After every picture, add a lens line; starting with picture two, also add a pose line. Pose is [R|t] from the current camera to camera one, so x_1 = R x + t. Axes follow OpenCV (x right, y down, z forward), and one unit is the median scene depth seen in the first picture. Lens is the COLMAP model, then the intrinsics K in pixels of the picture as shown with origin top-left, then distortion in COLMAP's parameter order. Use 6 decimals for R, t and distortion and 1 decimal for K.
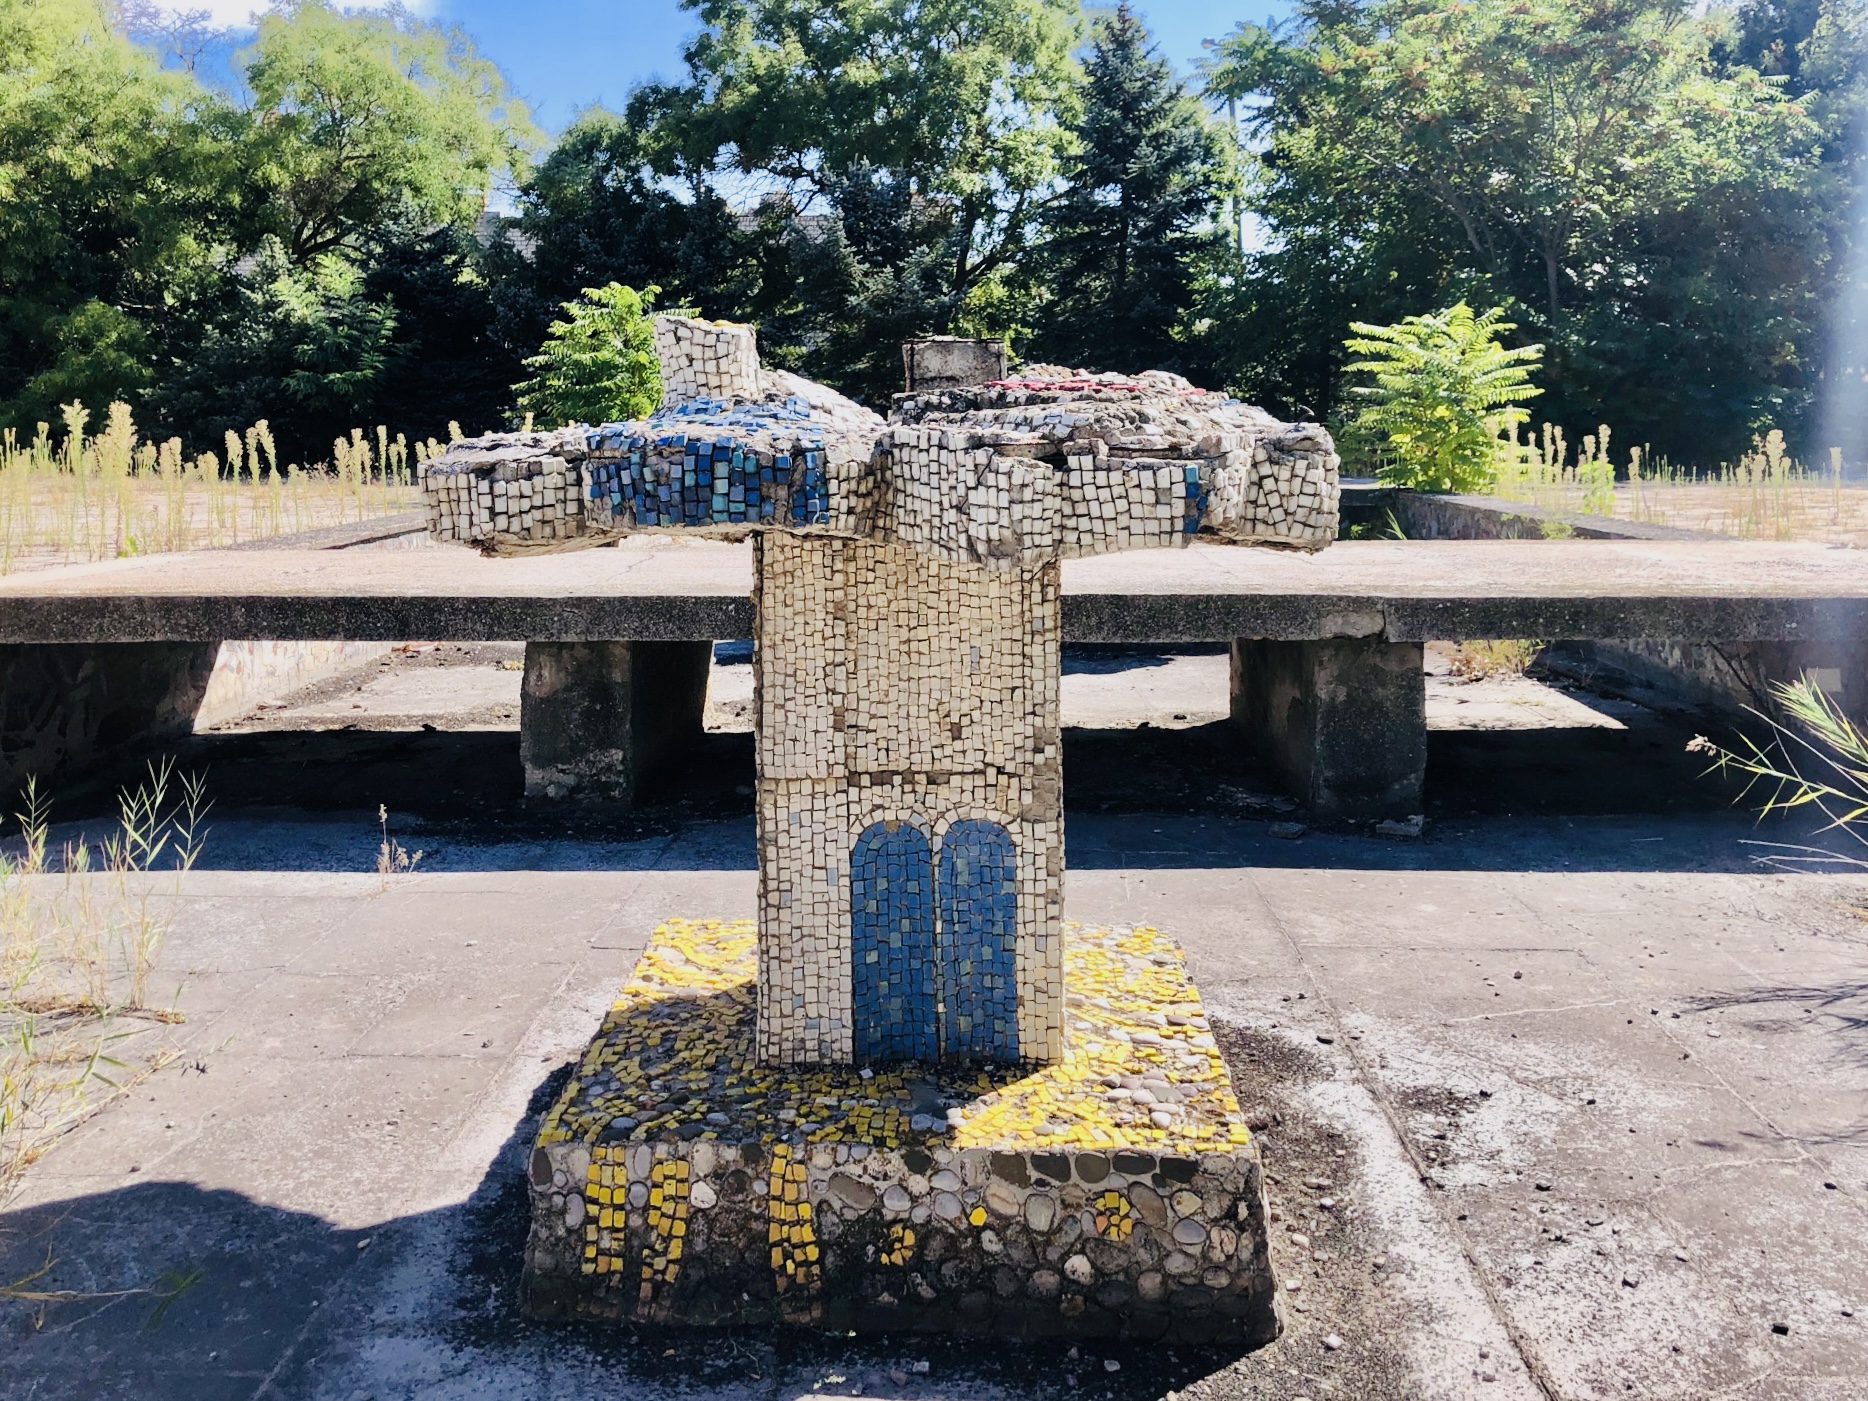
lens RADIAL K [[1609.3, 0, 934.4], [0, 1609.3, 419.7], [0, 0, 1]] dist [-0.006567, 0.058754]
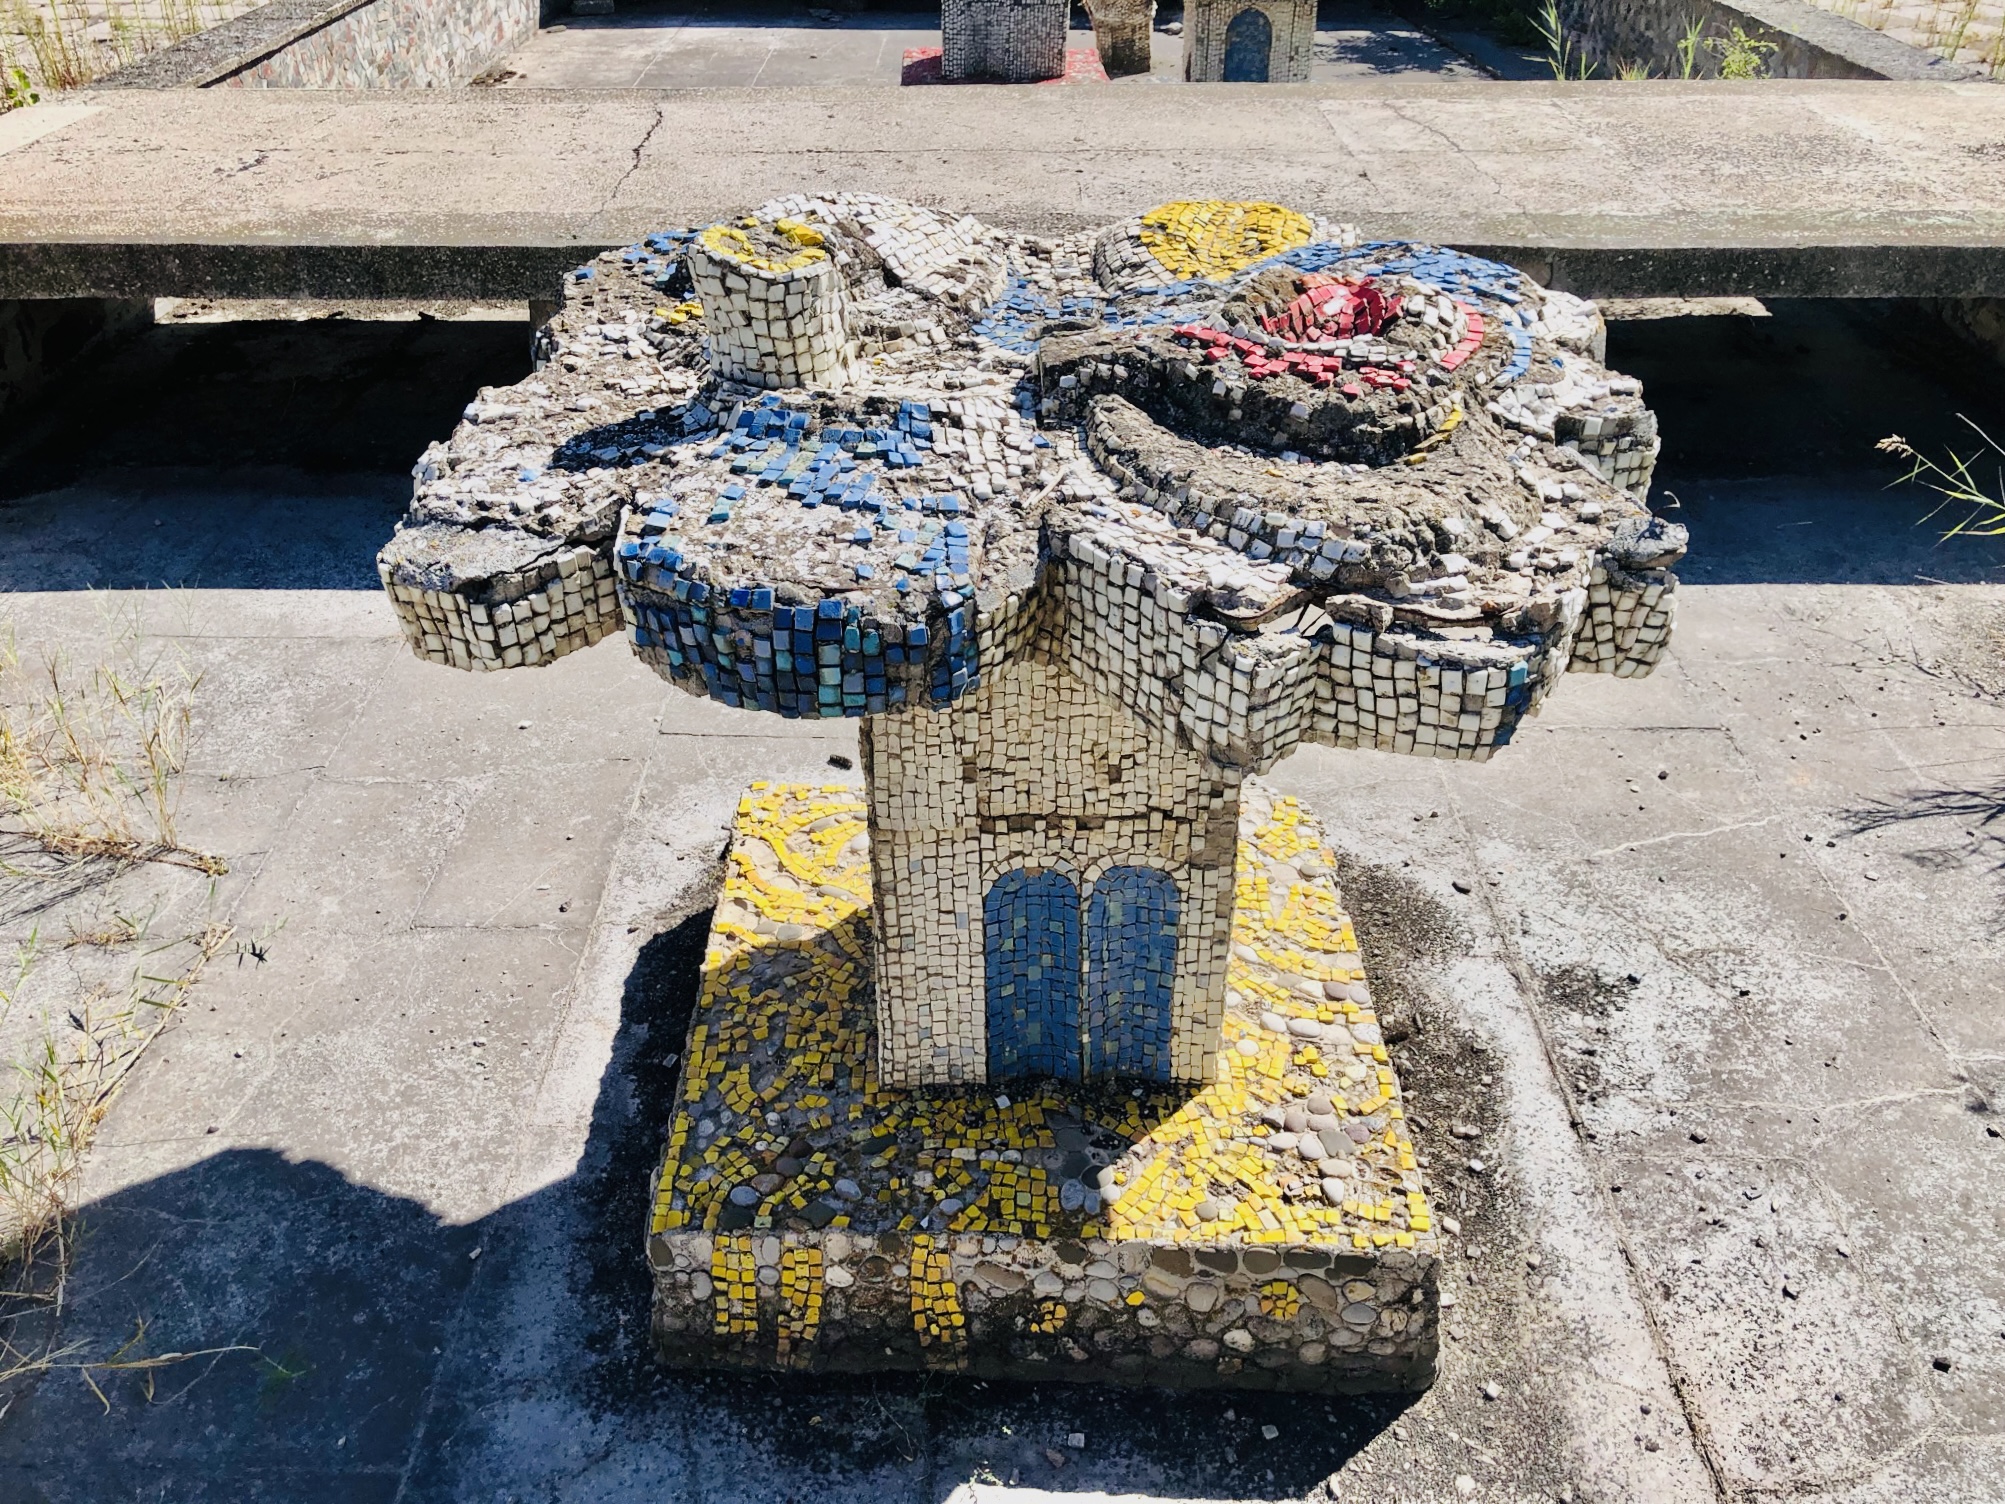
lens RADIAL K [[1625.9, 0, 1003.6], [0, 1625.9, 681.5], [0, 0, 1]] dist [0.063196, -0.063632]
pose [[0.999616, -0.006140, 0.027009, -0.064133], [-0.008485, 0.860360, 0.509616, -0.263913], [-0.026367, -0.509650, 0.859978, 0.320928]]
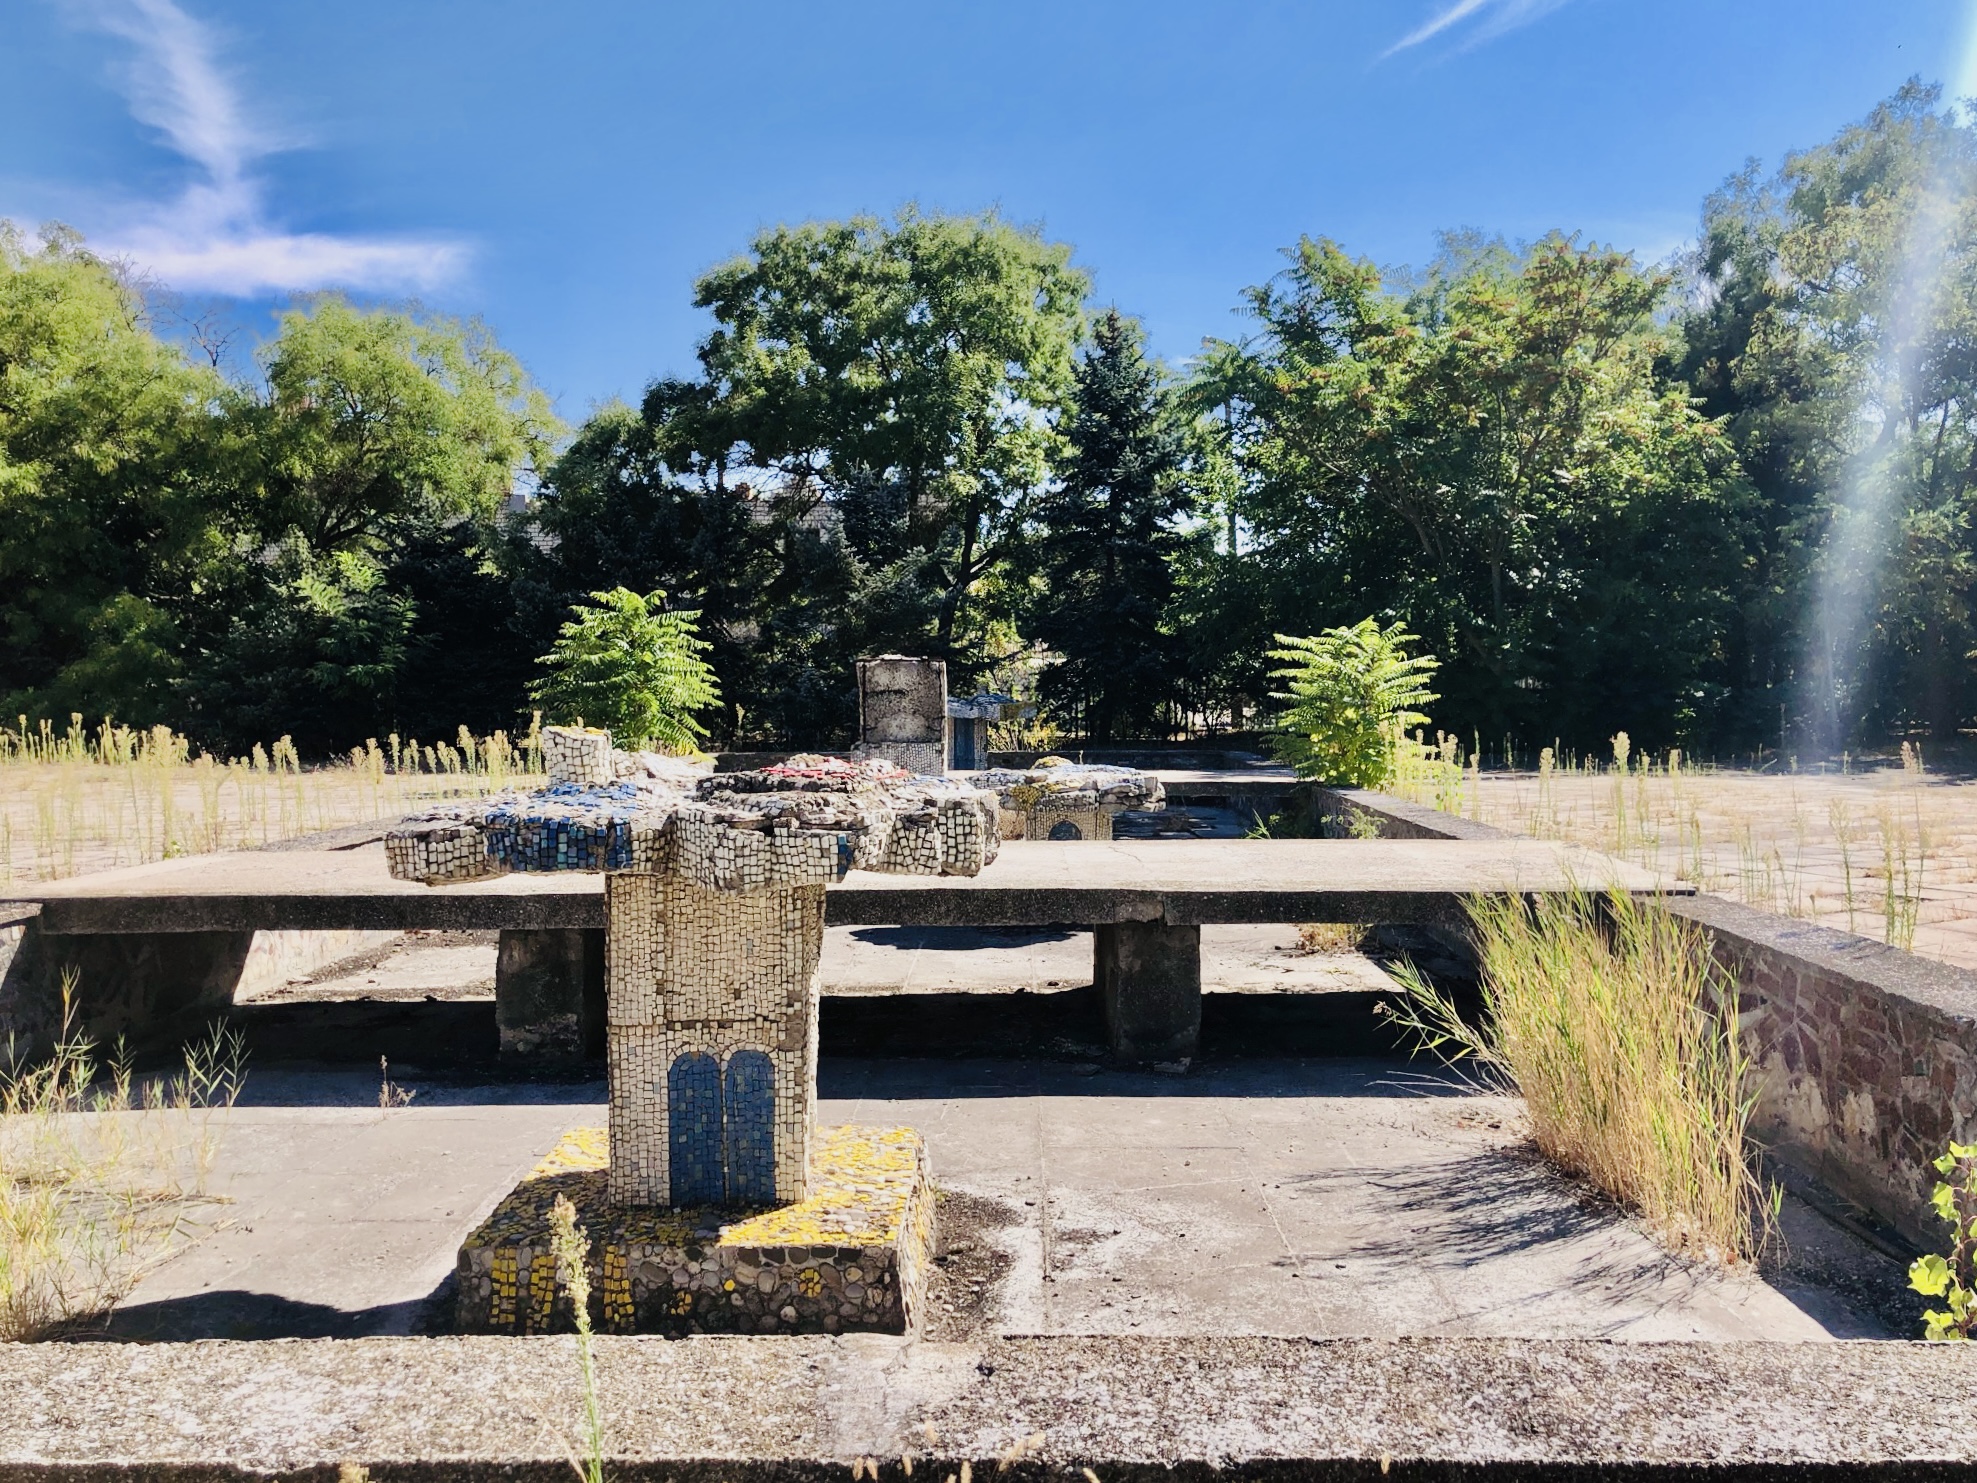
lens RADIAL K [[1567.8, 0, 1025.6], [0, 1567.8, 729.5], [0, 0, 1]] dist [0.080684, -0.193048]
pose [[0.999143, 0.000241, 0.041402, 0.233228], [-0.001136, 0.999767, 0.021574, -0.101317], [-0.041387, -0.021602, 0.998910, -0.554639]]
